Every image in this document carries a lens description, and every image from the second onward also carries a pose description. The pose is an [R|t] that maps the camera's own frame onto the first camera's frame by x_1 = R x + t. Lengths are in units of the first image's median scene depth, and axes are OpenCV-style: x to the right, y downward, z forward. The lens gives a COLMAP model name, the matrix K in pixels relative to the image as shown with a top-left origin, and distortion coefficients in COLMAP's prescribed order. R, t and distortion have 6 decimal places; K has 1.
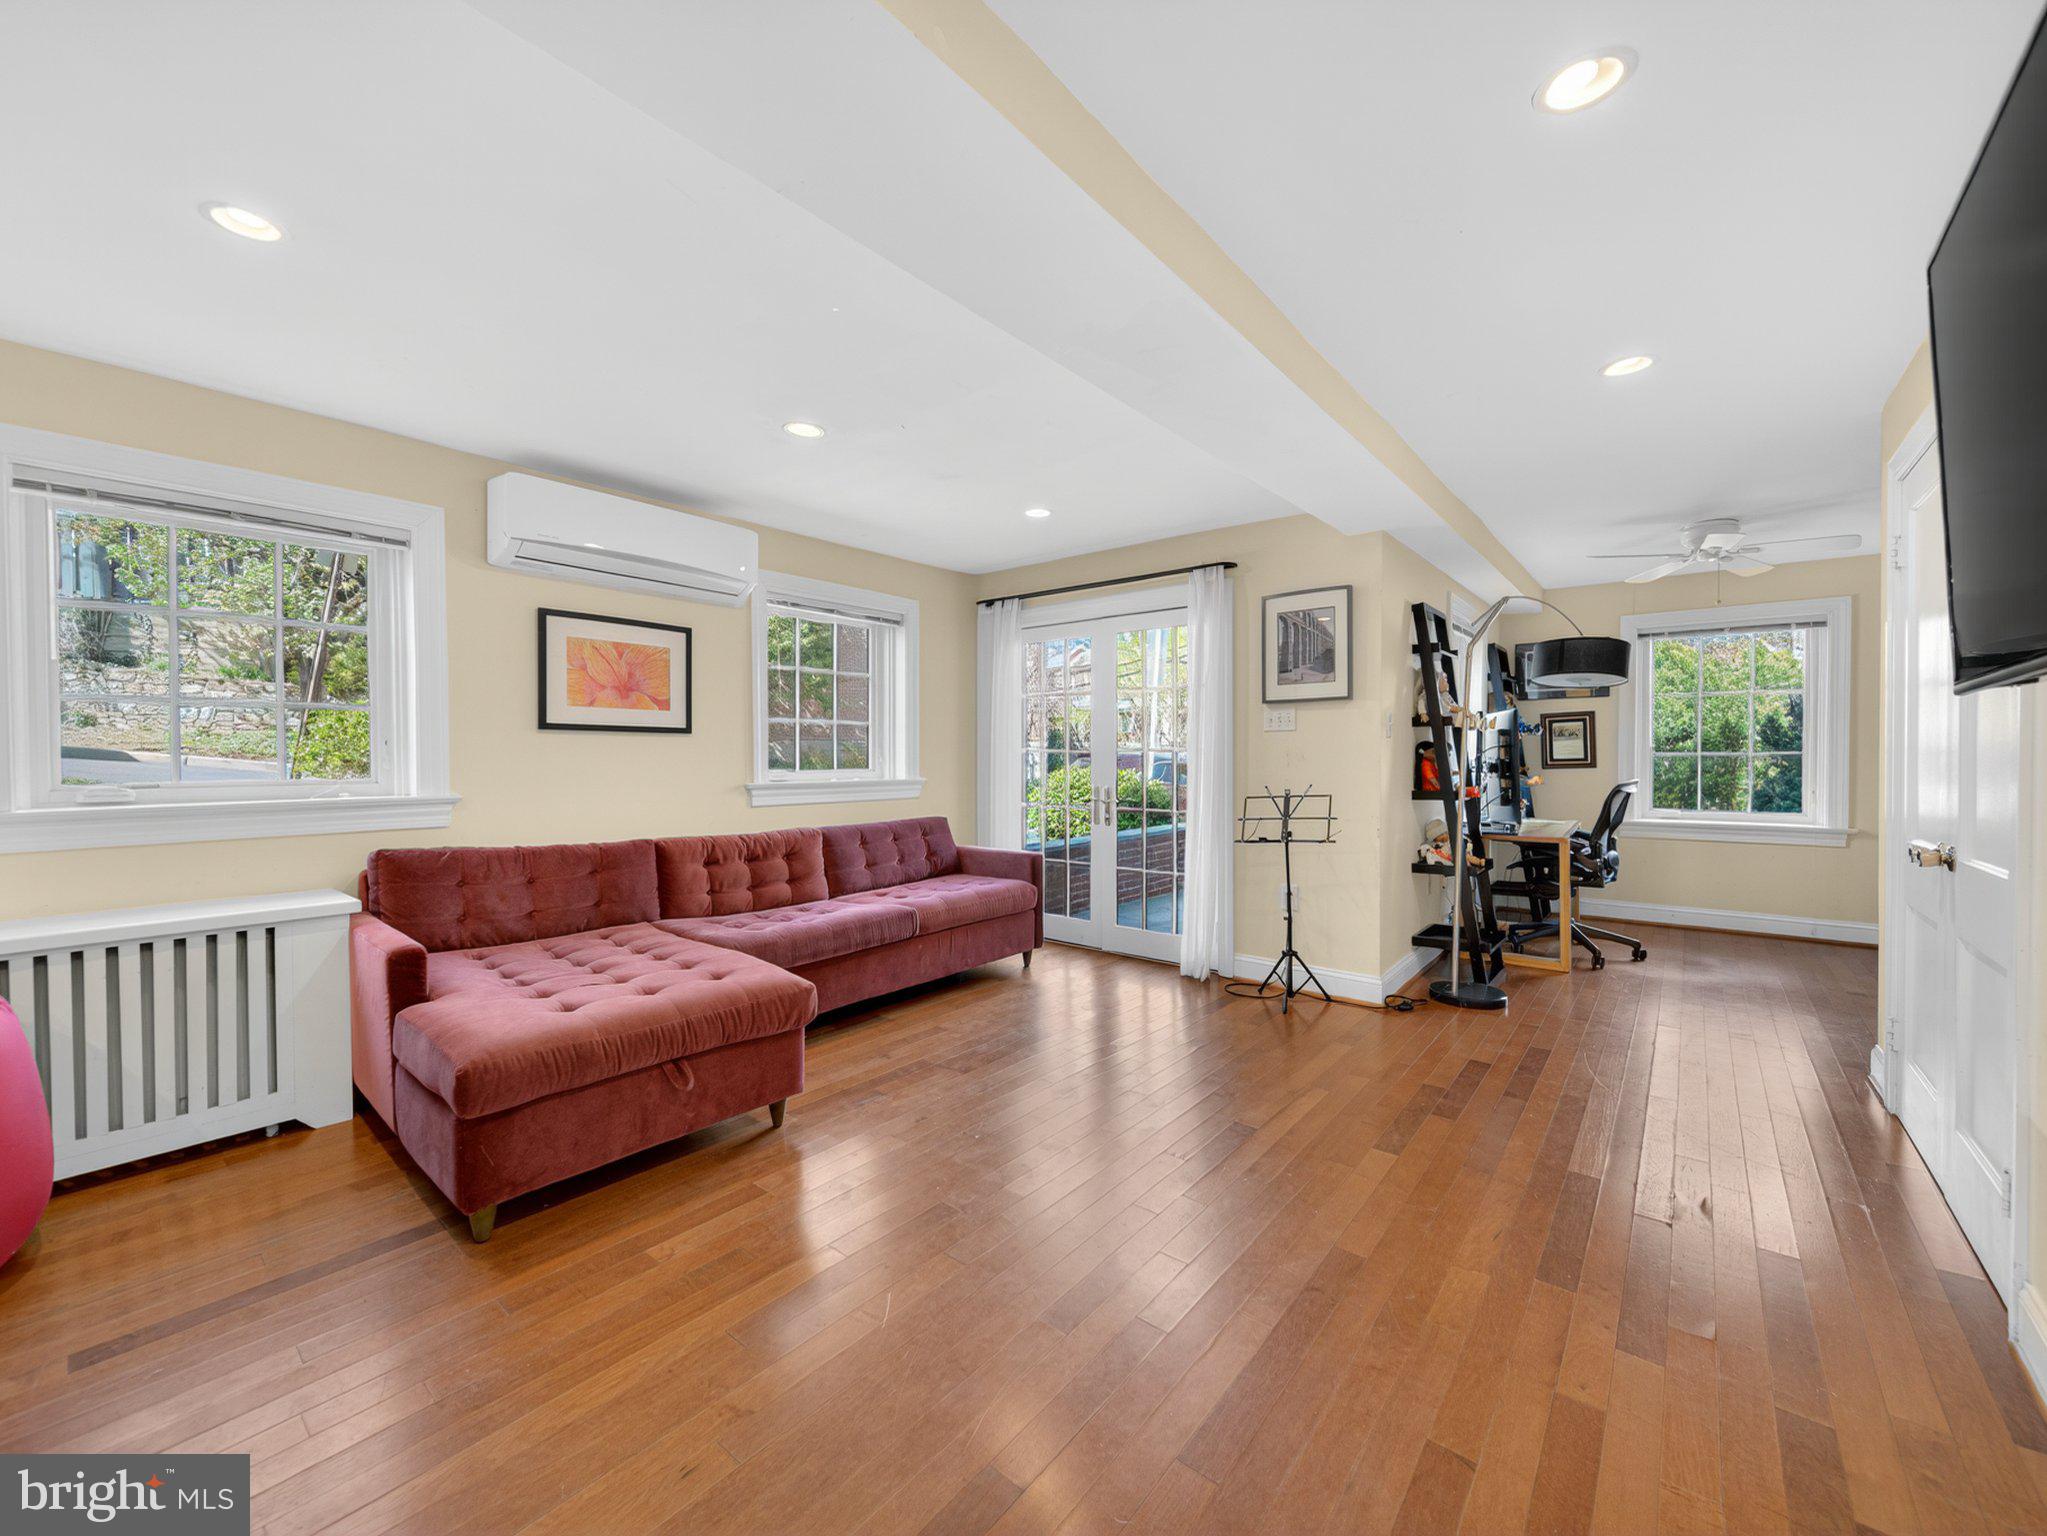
lens RADIAL K [[809.4, 0, 1018.1], [0, 809.4, 764.1], [0, 0, 1]] dist [0.009730, -0.000326]
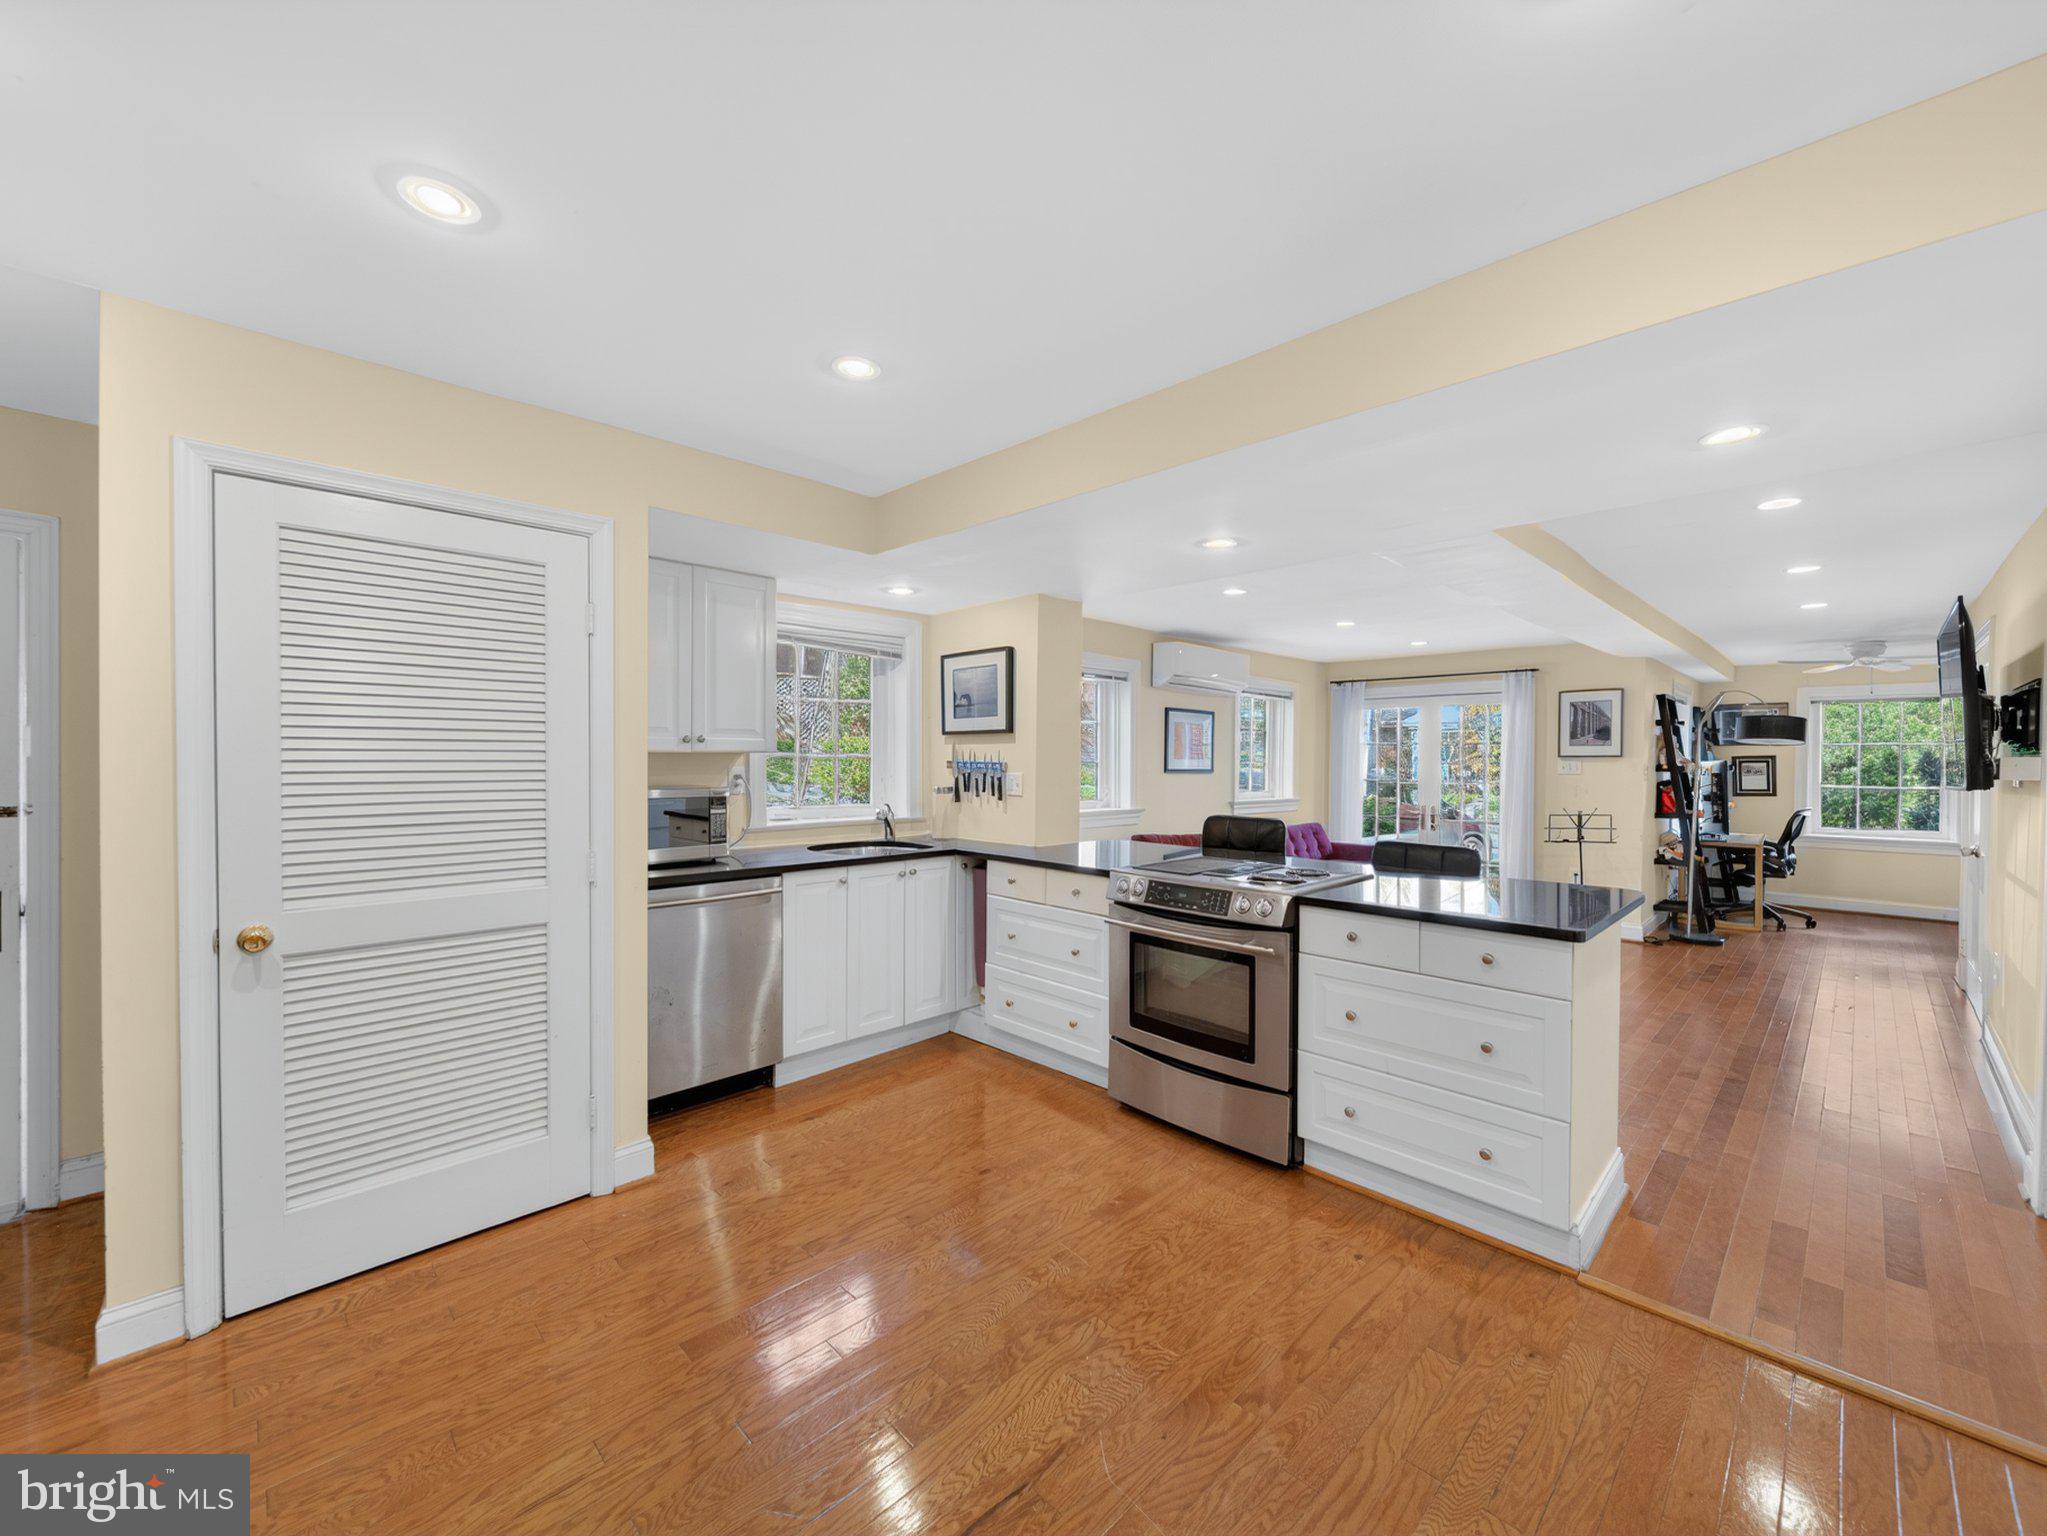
lens RADIAL K [[809.4, 0, 1026.5], [0, 809.4, 766.7], [0, 0, 1]] dist [0.009730, -0.000326]
pose [[0.994398, 0.011721, -0.105047, -0.527833], [-0.011976, 0.999927, -0.001796, -0.035939], [0.105018, 0.003044, 0.994466, -0.658311]]
